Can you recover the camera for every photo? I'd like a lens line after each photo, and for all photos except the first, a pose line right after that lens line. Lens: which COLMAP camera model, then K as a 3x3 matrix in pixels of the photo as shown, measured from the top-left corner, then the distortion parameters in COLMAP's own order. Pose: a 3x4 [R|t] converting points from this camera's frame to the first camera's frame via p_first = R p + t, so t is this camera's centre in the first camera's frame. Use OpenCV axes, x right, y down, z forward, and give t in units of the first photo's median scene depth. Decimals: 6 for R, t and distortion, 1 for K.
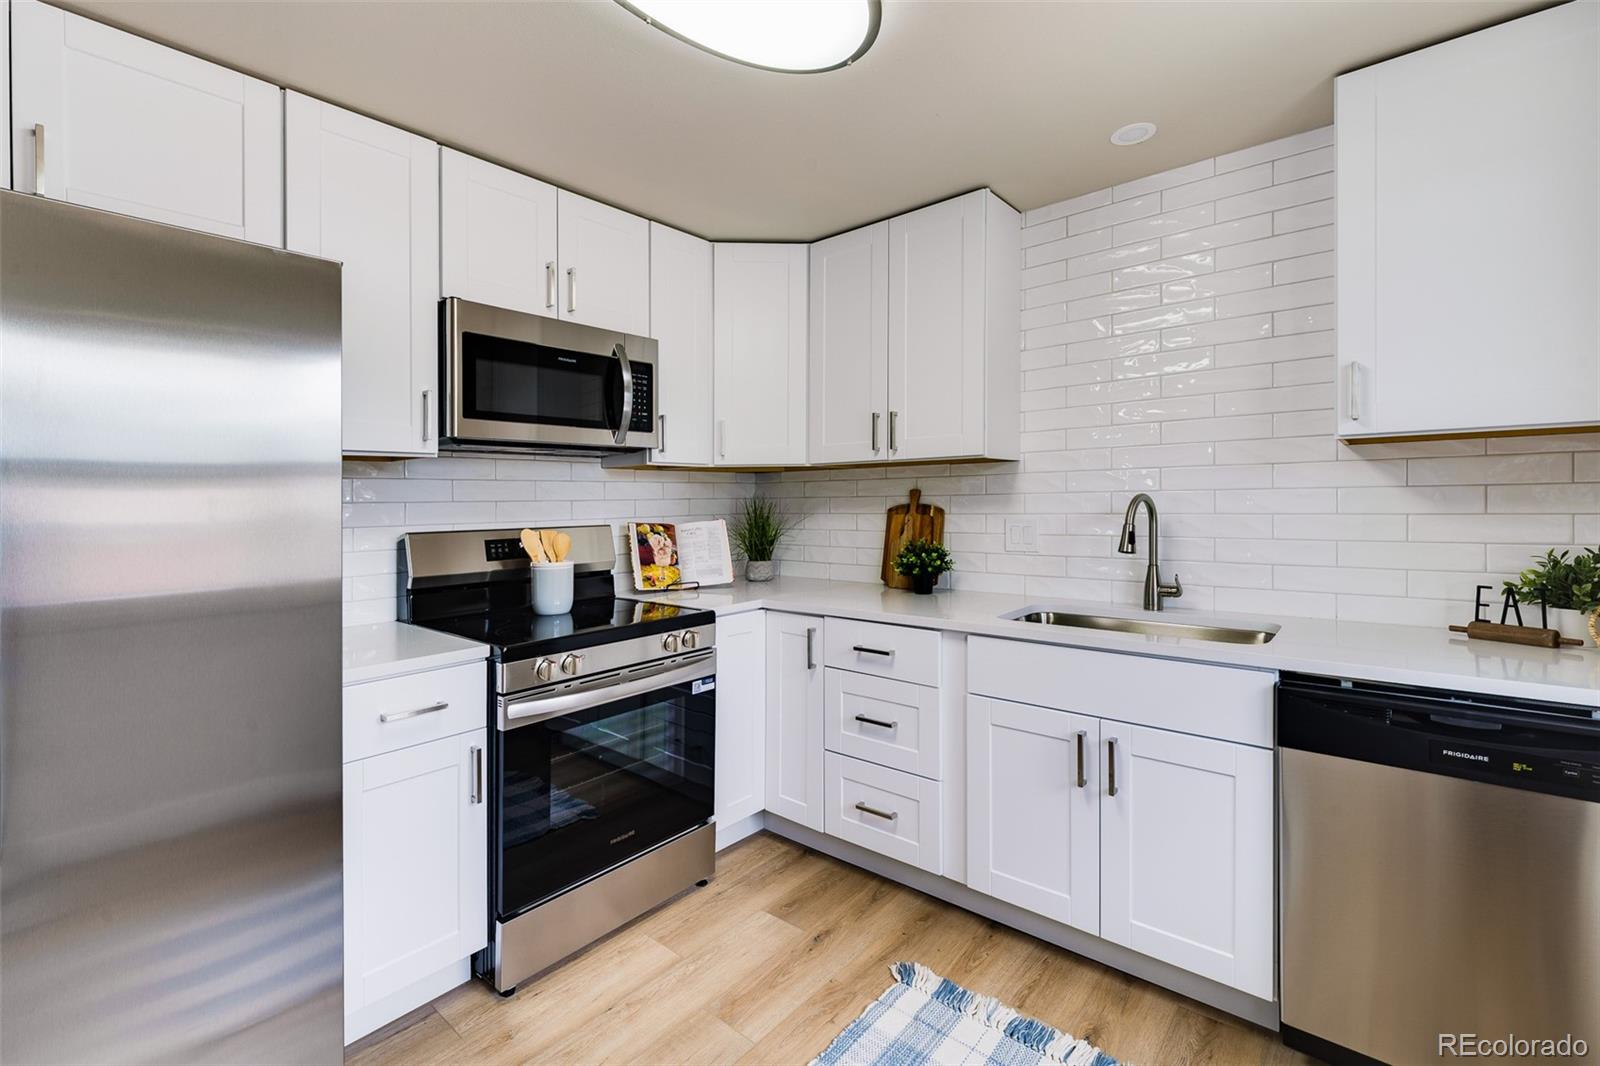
lens RADIAL K [[698.4, 0, 763.9], [0, 698.4, 489.1], [0, 0, 1]] dist [0.001149, -0.000296]
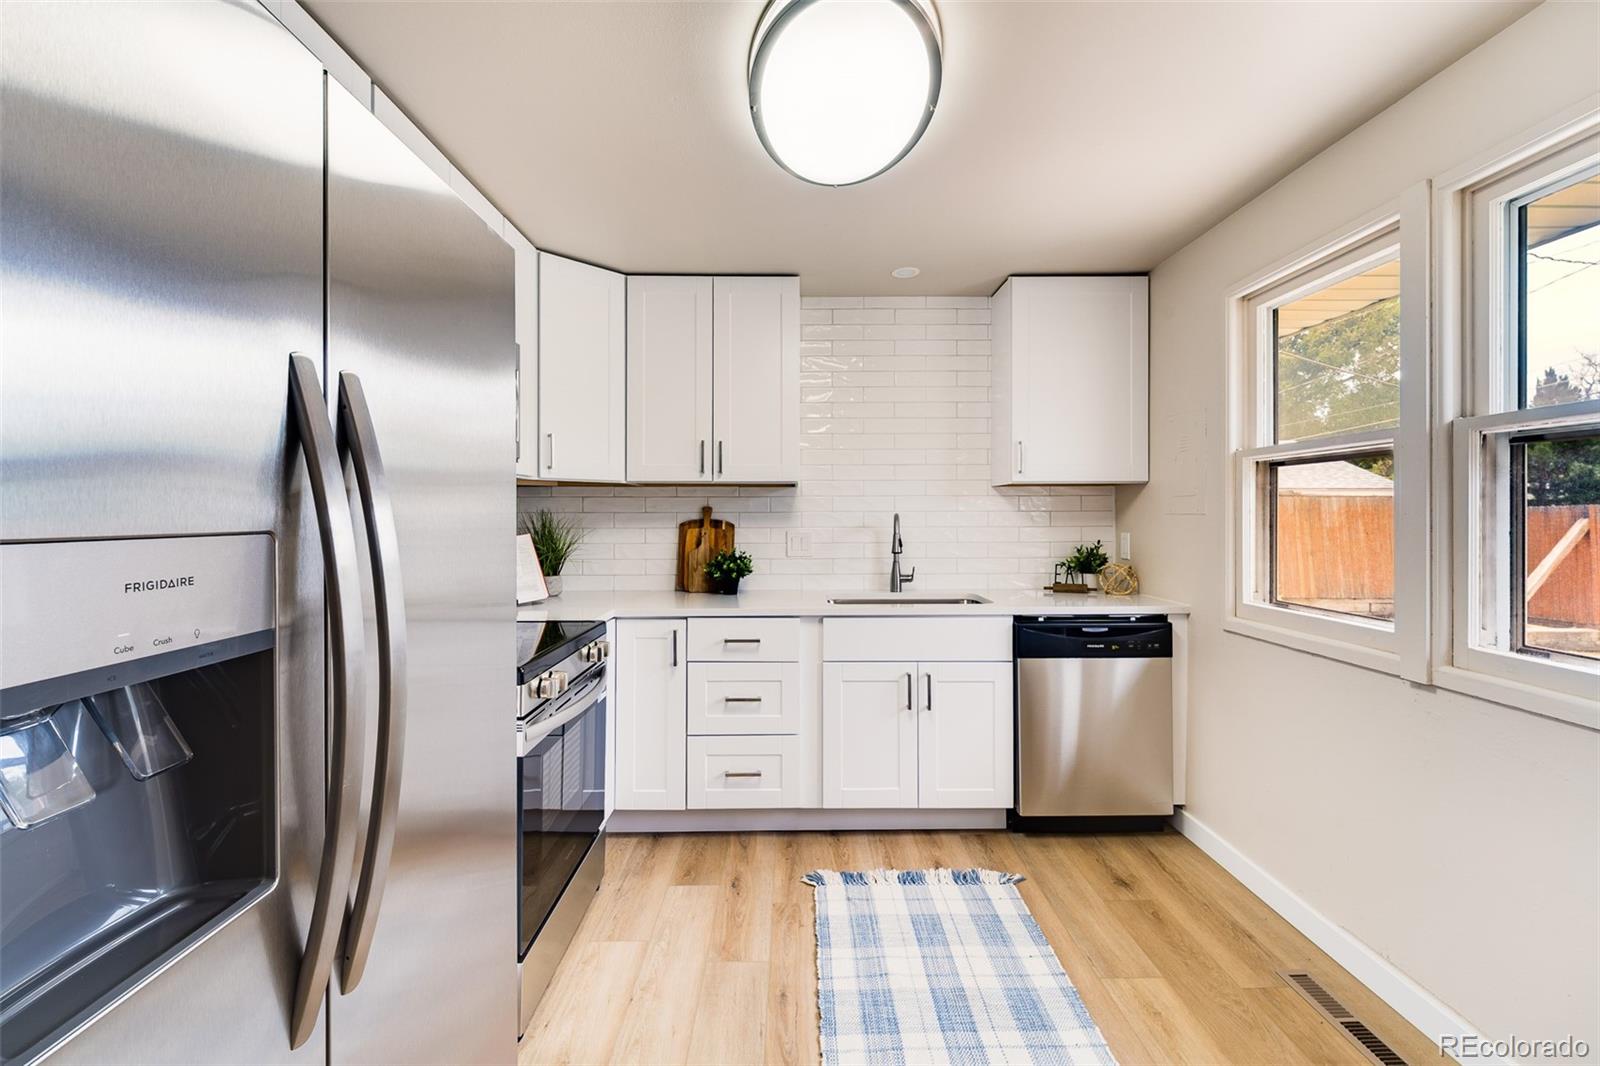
lens RADIAL K [[697.2, 0, 788.2], [0, 697.2, 496.4], [0, 0, 1]] dist [0.016048, -0.000617]
pose [[0.752824, 0.028126, 0.657621, -0.608046], [-0.019372, 0.999601, -0.020575, 0.005682], [-0.657937, 0.002750, 0.753068, 0.039541]]
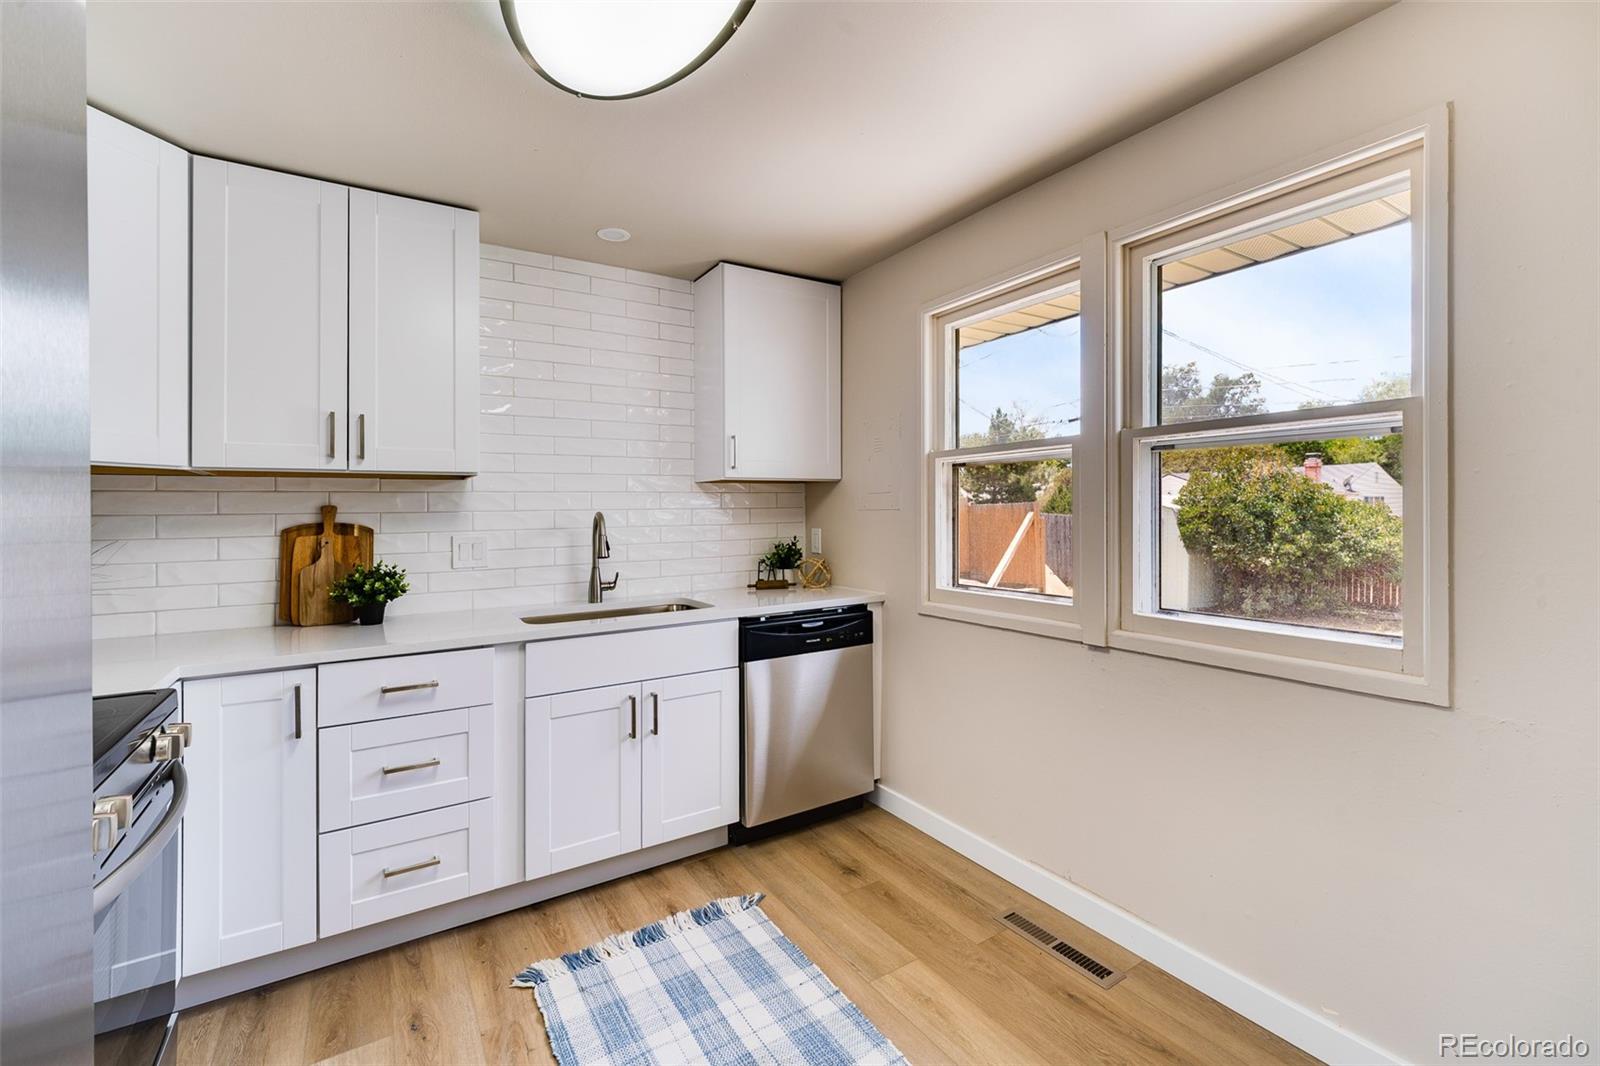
lens RADIAL K [[697.2, 0, 788.2], [0, 697.2, 496.4], [0, 0, 1]] dist [0.016048, -0.000617]
pose [[0.295870, 0.028821, 0.954793, -0.587897], [-0.007360, 0.999584, -0.027892, 0.011302], [-0.955200, 0.001225, 0.295959, 0.283803]]
